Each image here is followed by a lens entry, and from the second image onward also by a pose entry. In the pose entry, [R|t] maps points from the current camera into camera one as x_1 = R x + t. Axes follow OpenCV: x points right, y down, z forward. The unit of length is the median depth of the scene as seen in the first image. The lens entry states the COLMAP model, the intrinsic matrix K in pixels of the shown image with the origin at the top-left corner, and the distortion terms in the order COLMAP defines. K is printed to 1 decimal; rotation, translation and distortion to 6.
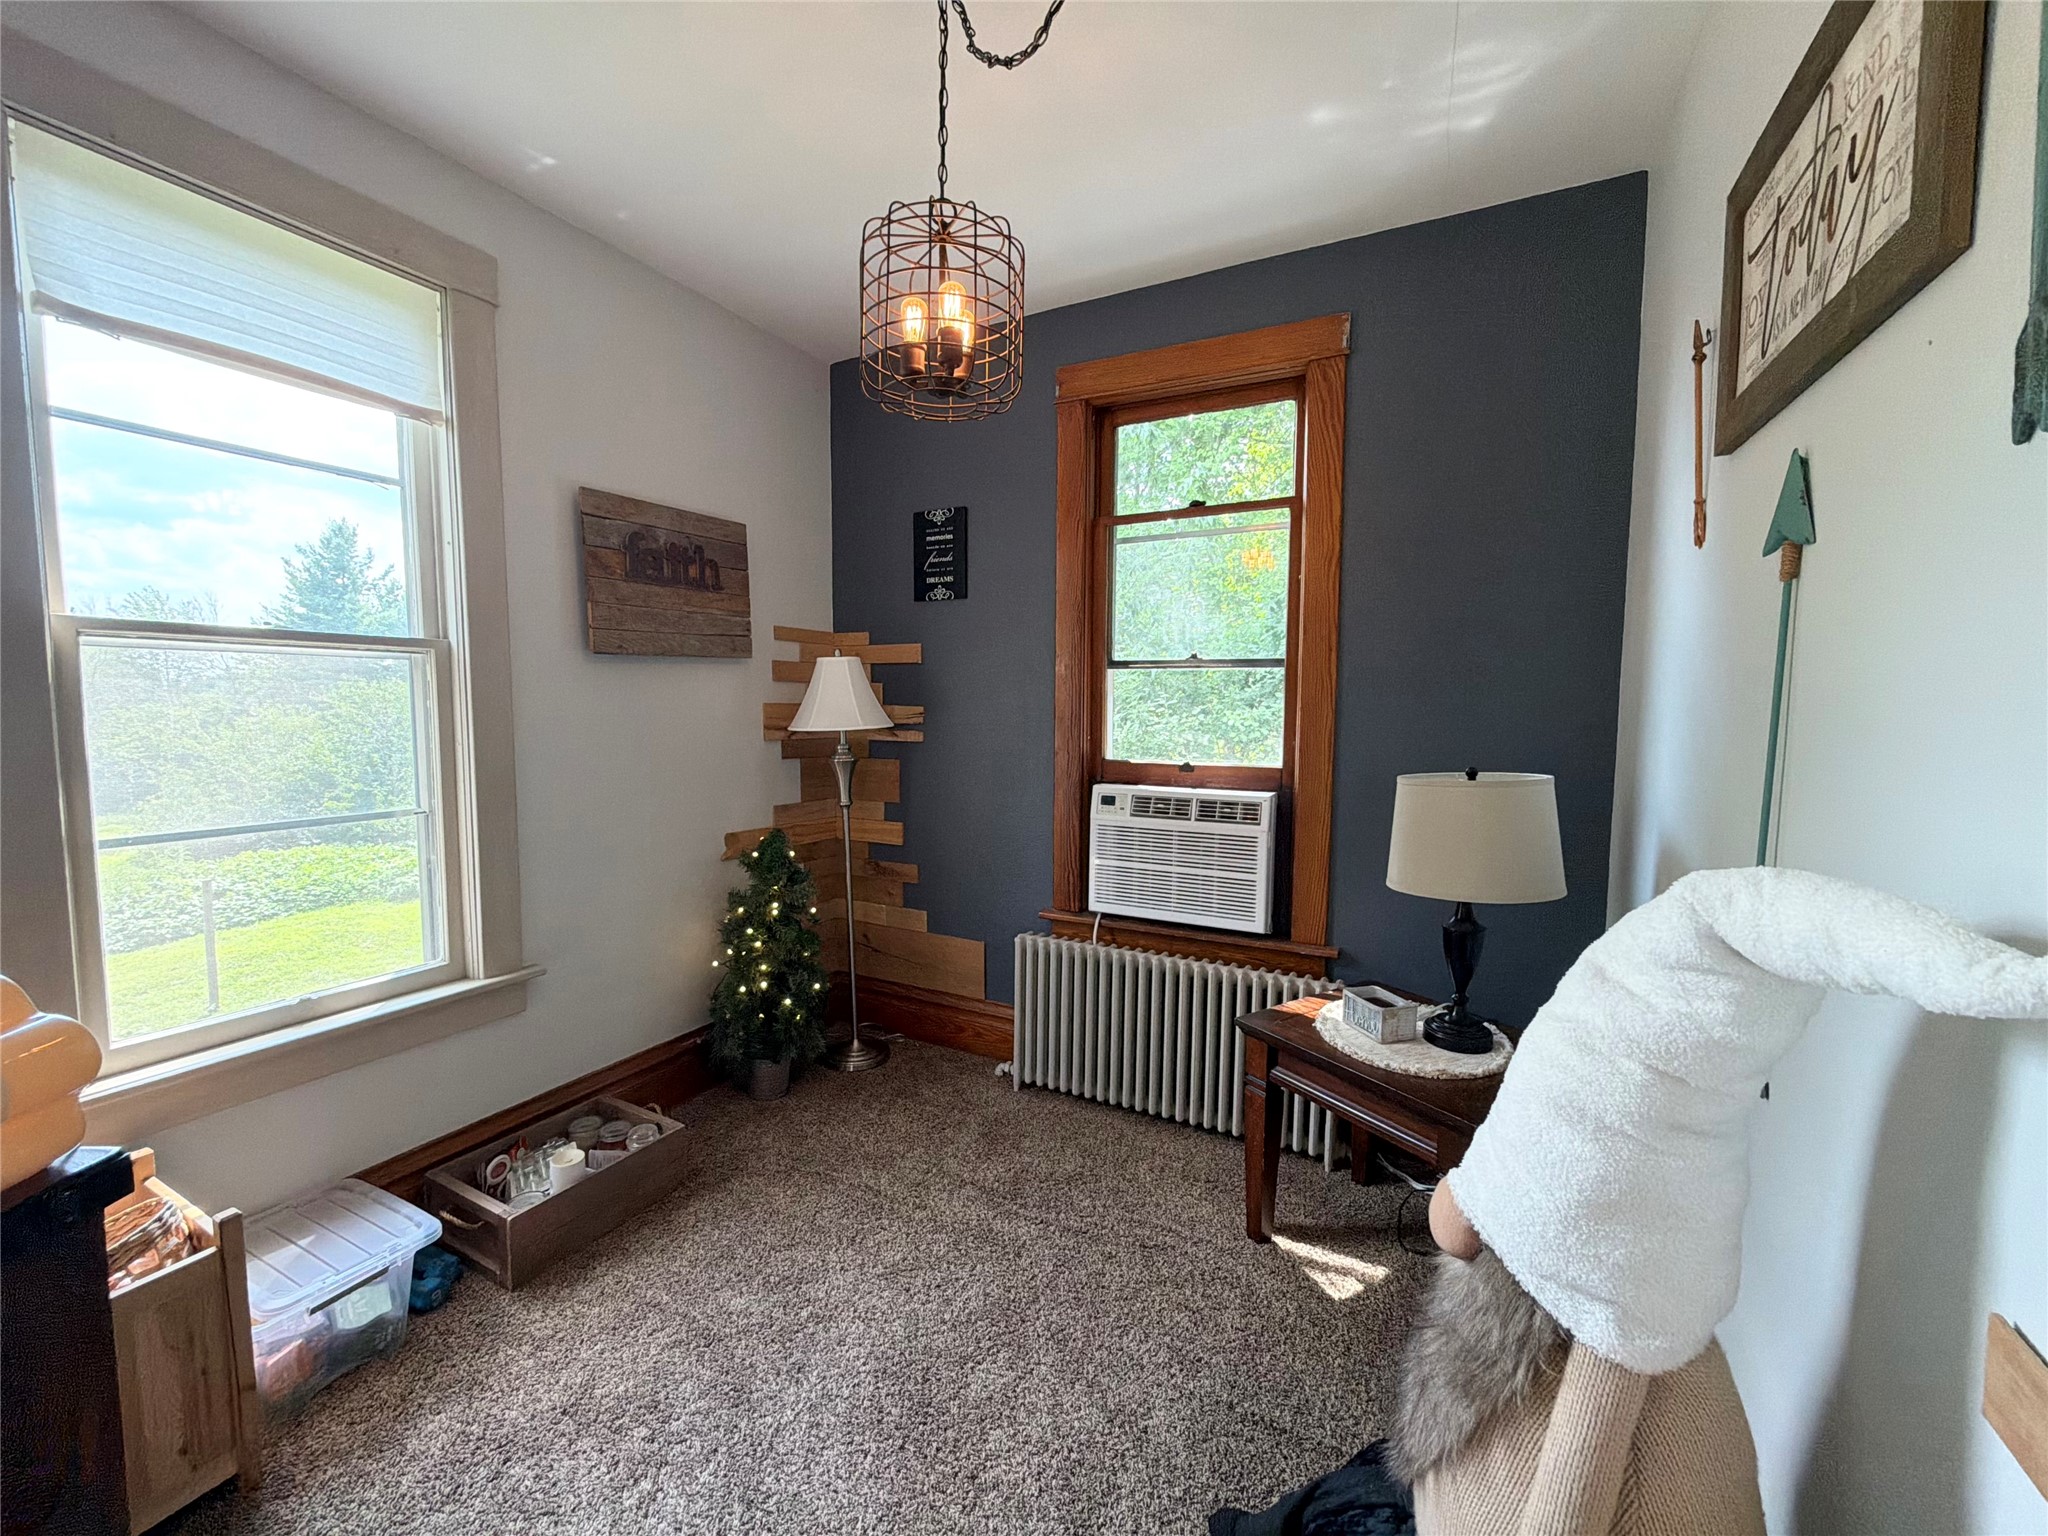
lens RADIAL K [[824.3, 0, 1021.7], [0, 824.3, 764.2], [0, 0, 1]] dist [0.003091, -0.000832]
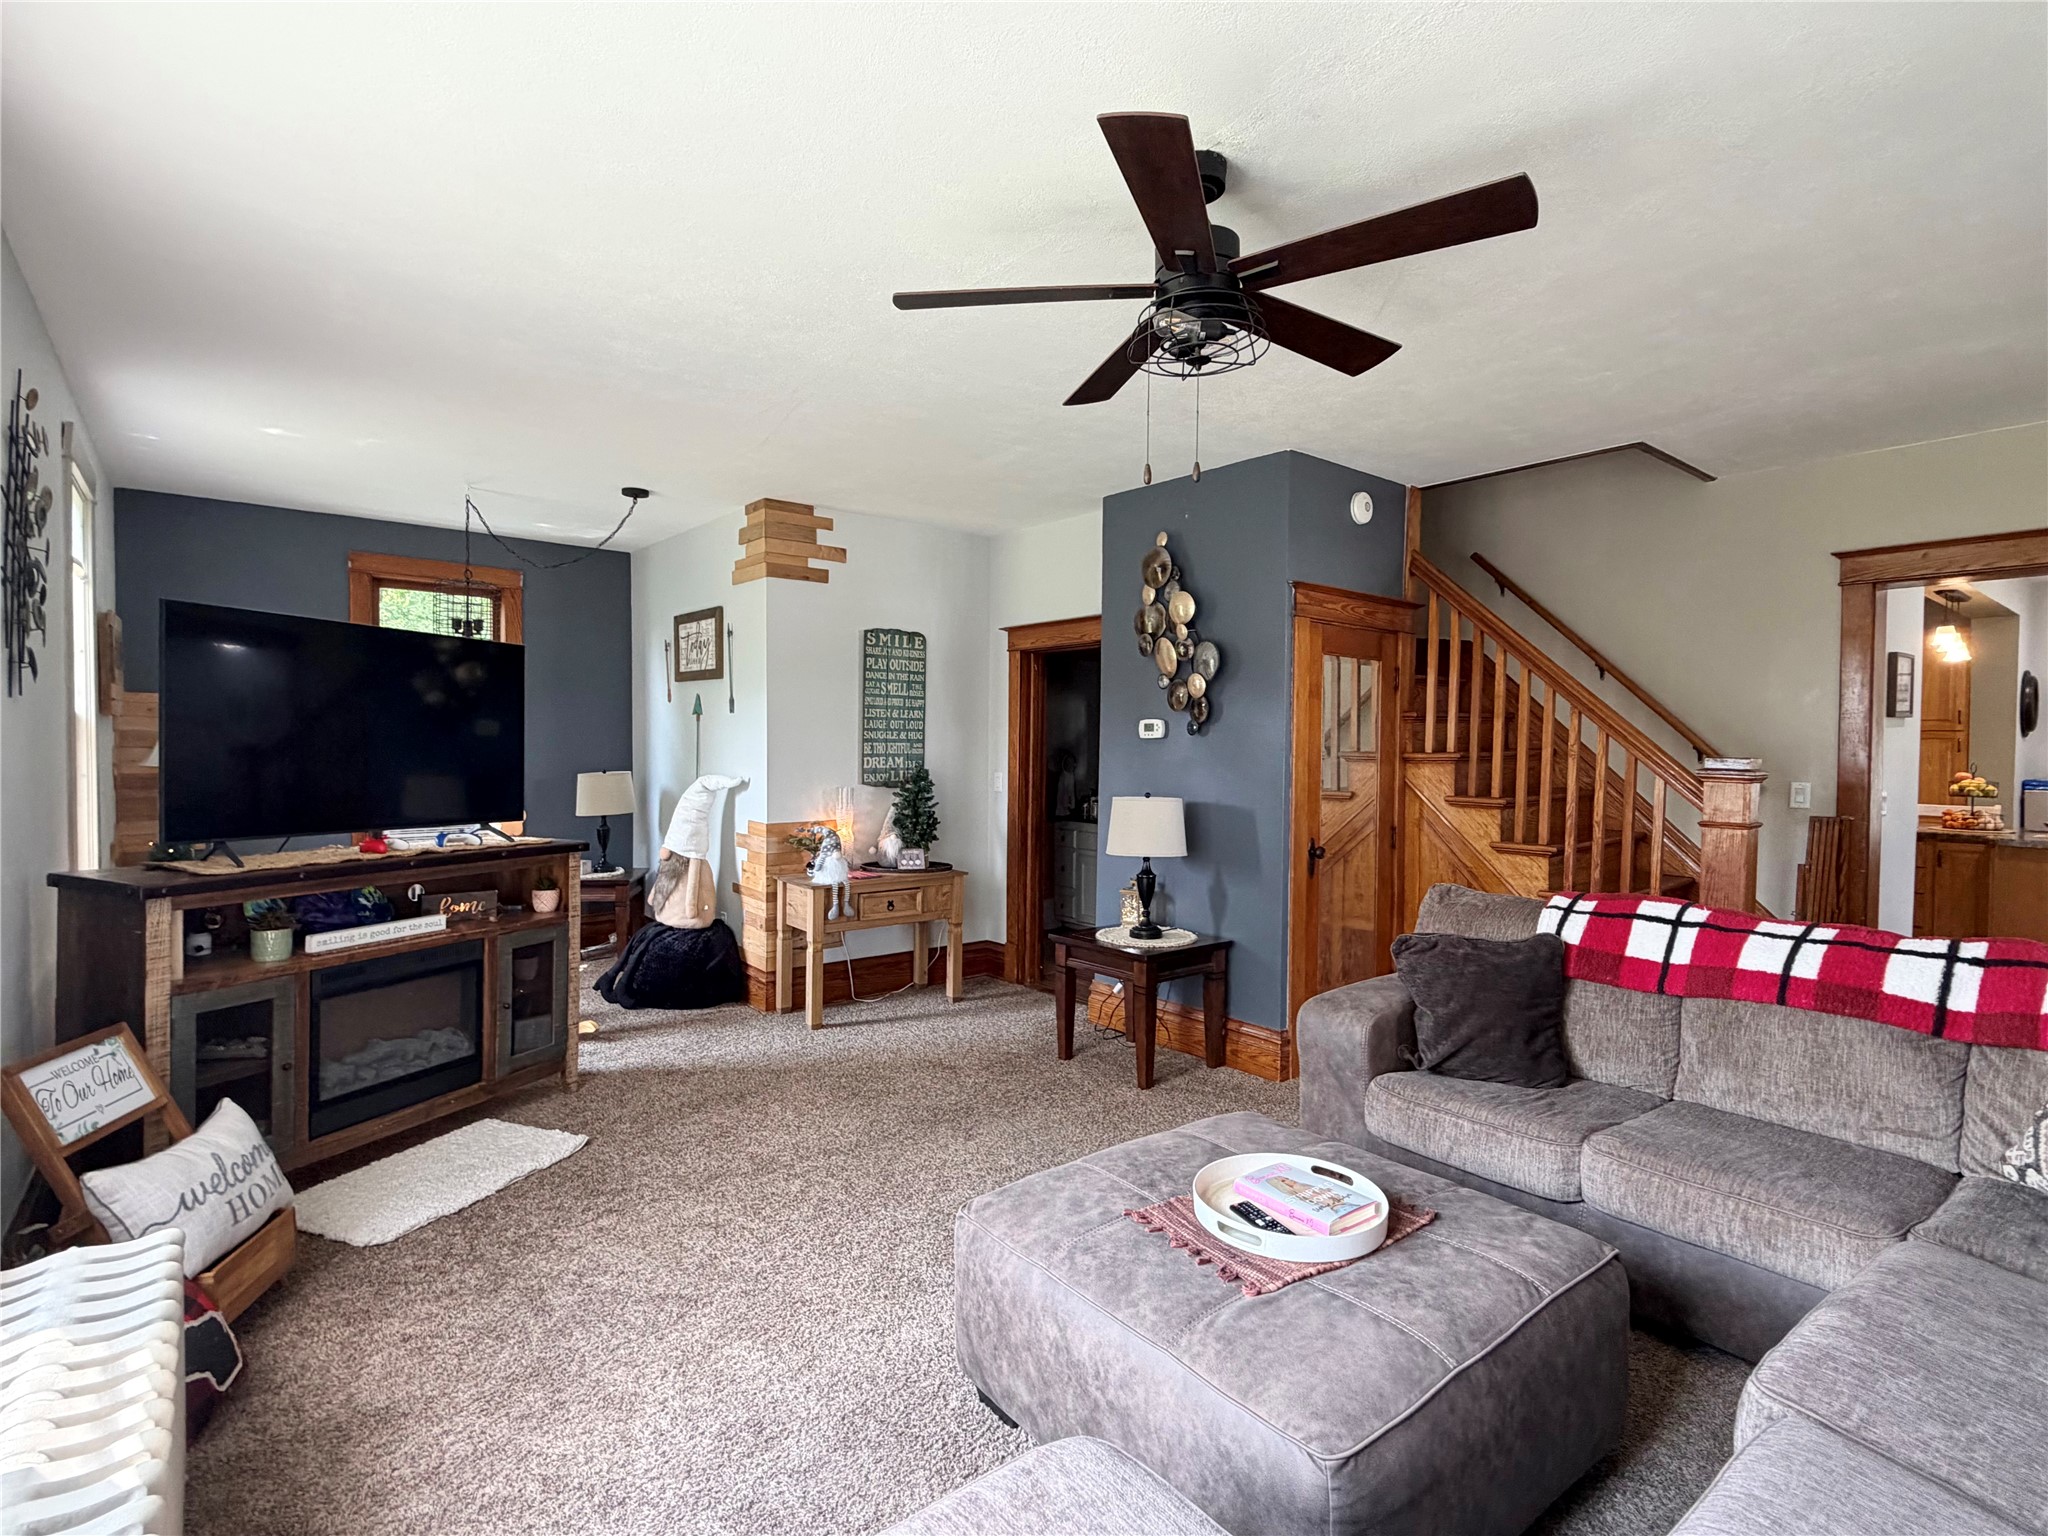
lens RADIAL K [[987.2, 0, 1020.3], [0, 987.2, 766.0], [0, 0, 1]] dist [-0.002918, 0.000112]
pose [[0.388971, -0.028712, 0.920803, -1.281833], [0.061056, 0.998120, 0.005331, 0.039030], [-0.919225, 0.054147, 0.389992, -1.035812]]
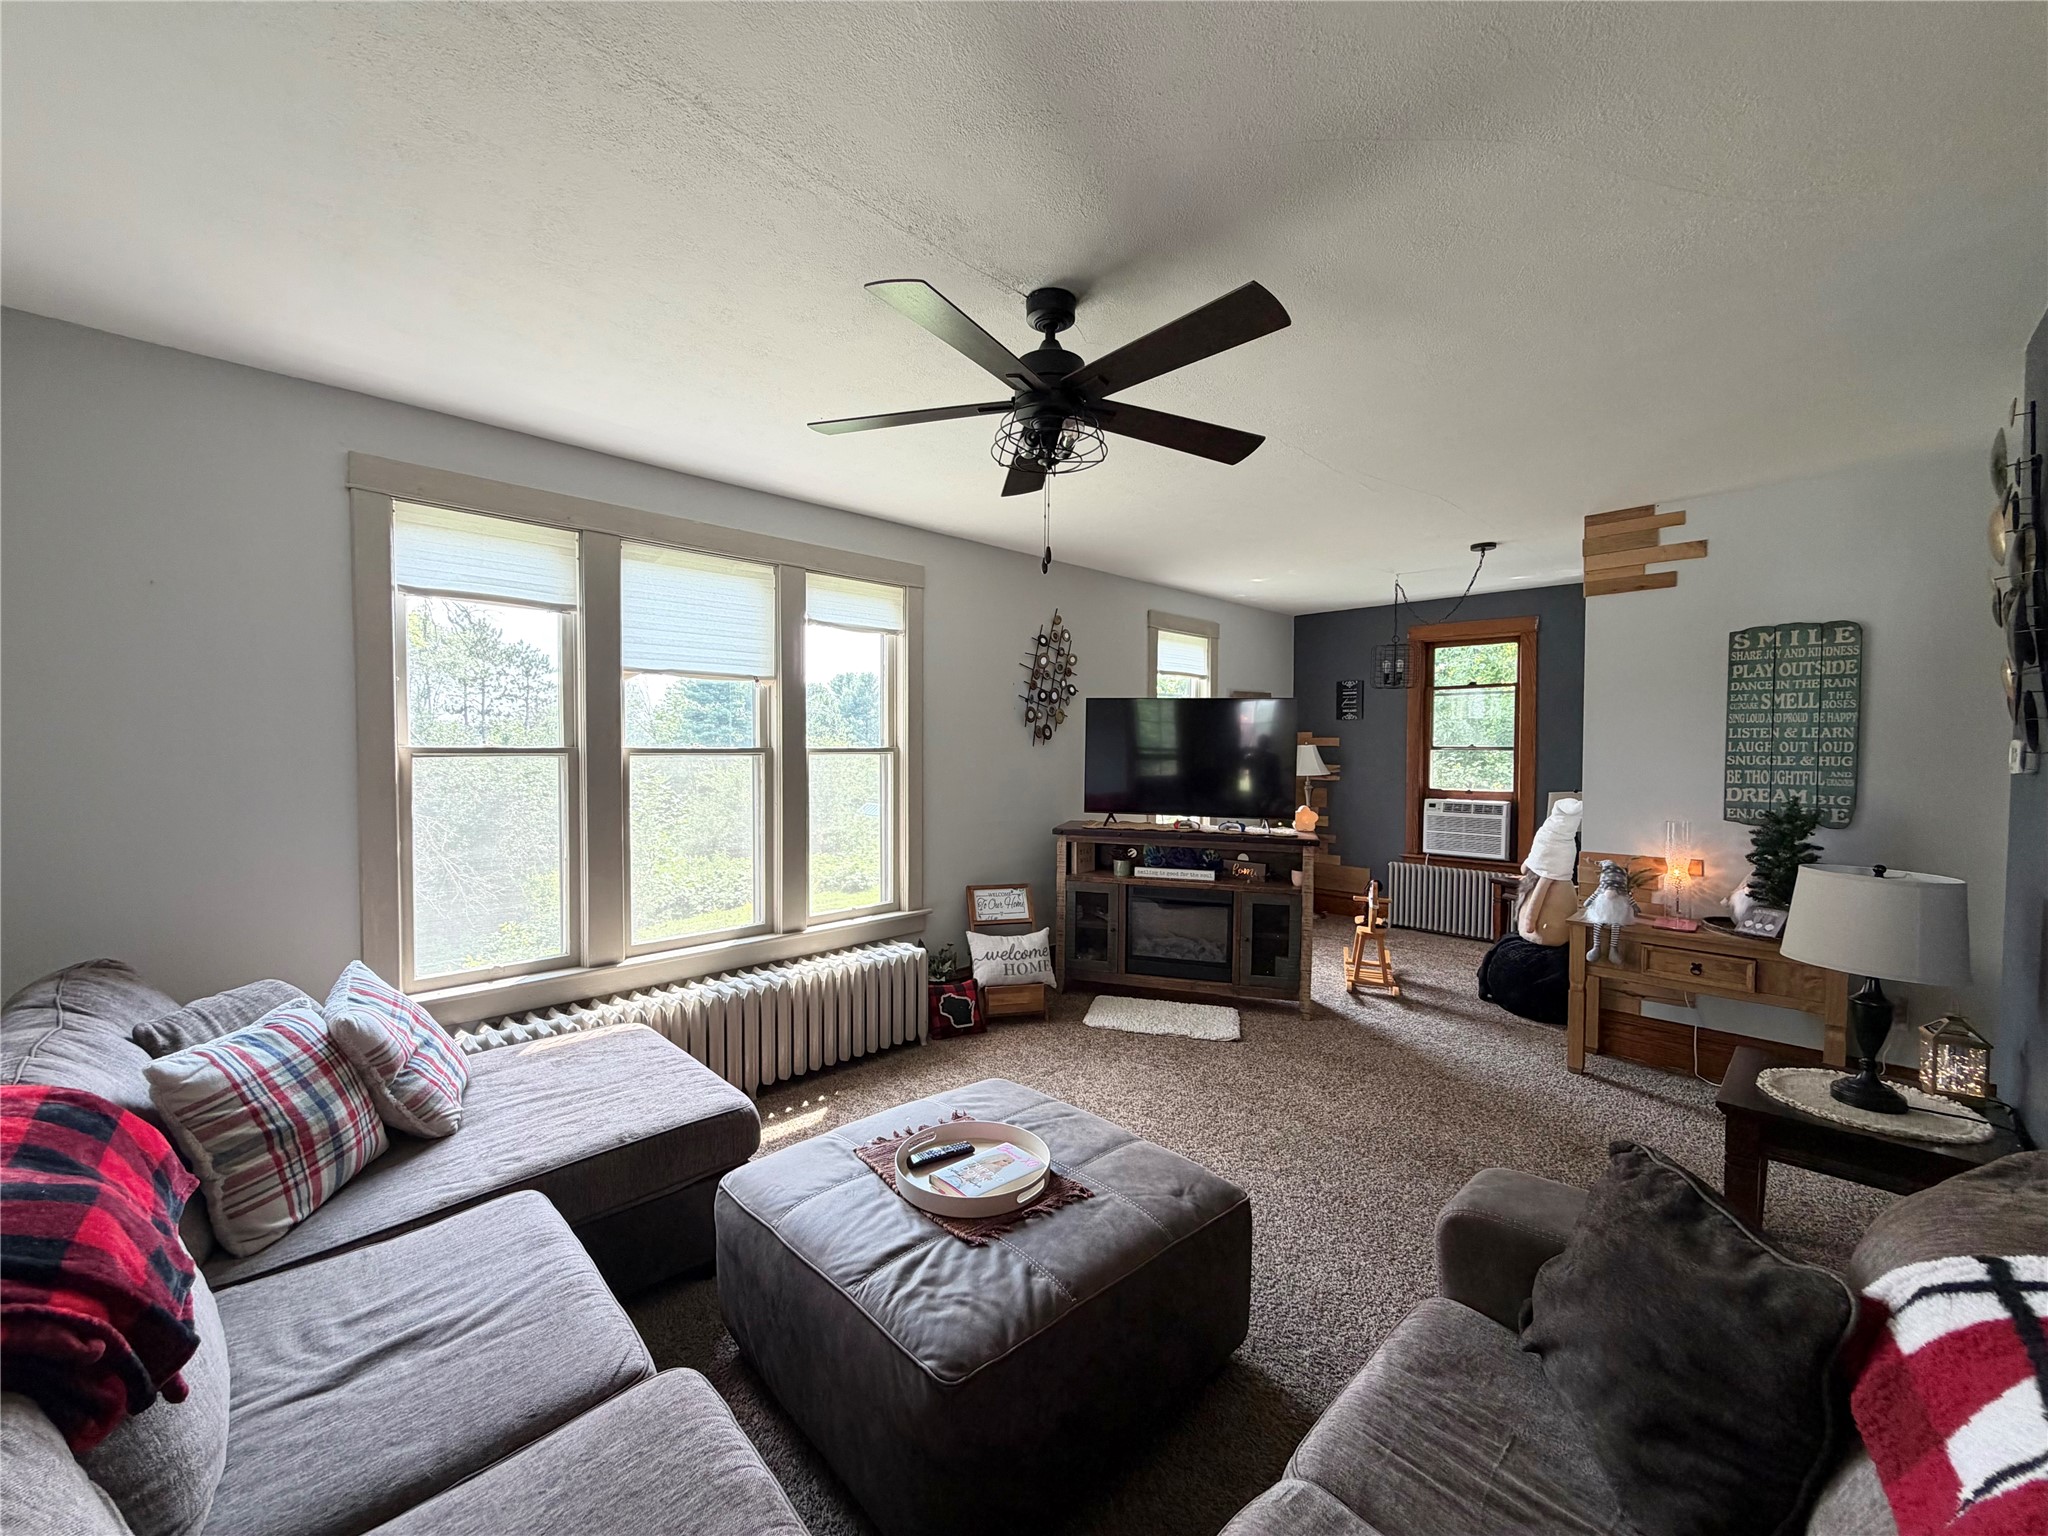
lens RADIAL K [[824.3, 0, 1018.5], [0, 824.3, 769.1], [0, 0, 1]] dist [0.003091, -0.000832]
pose [[0.954449, 0.001328, -0.298371, -0.318820], [-0.014510, 0.999014, -0.041967, 0.055526], [0.298020, 0.044385, 0.953527, -1.600635]]
